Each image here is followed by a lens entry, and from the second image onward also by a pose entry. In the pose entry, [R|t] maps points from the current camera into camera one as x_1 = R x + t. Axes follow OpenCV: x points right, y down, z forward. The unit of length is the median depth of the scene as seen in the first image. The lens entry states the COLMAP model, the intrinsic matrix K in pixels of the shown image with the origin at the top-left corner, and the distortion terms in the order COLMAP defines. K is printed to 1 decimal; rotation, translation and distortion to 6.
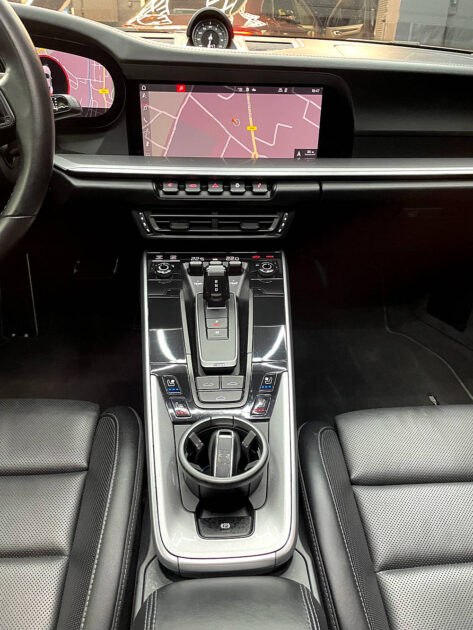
lens RADIAL K [[489.3, 0, 247.3], [0, 489.3, 304.7], [0, 0, 1]] dist [0.053667, -0.071430]
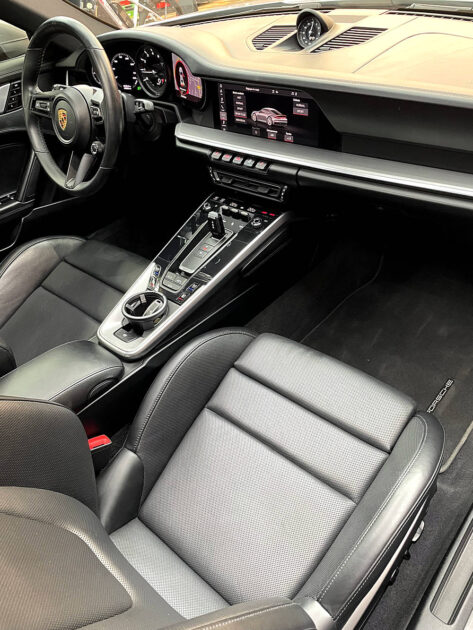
lens RADIAL K [[489.3, 0, 240.7], [0, 489.3, 318.0], [0, 0, 1]] dist [0.053667, -0.071430]
pose [[0.691374, 0.370460, -0.620291, 1.056742], [-0.225790, 0.926324, 0.301568, -0.248225], [0.686309, -0.068440, 0.724083, -0.114790]]
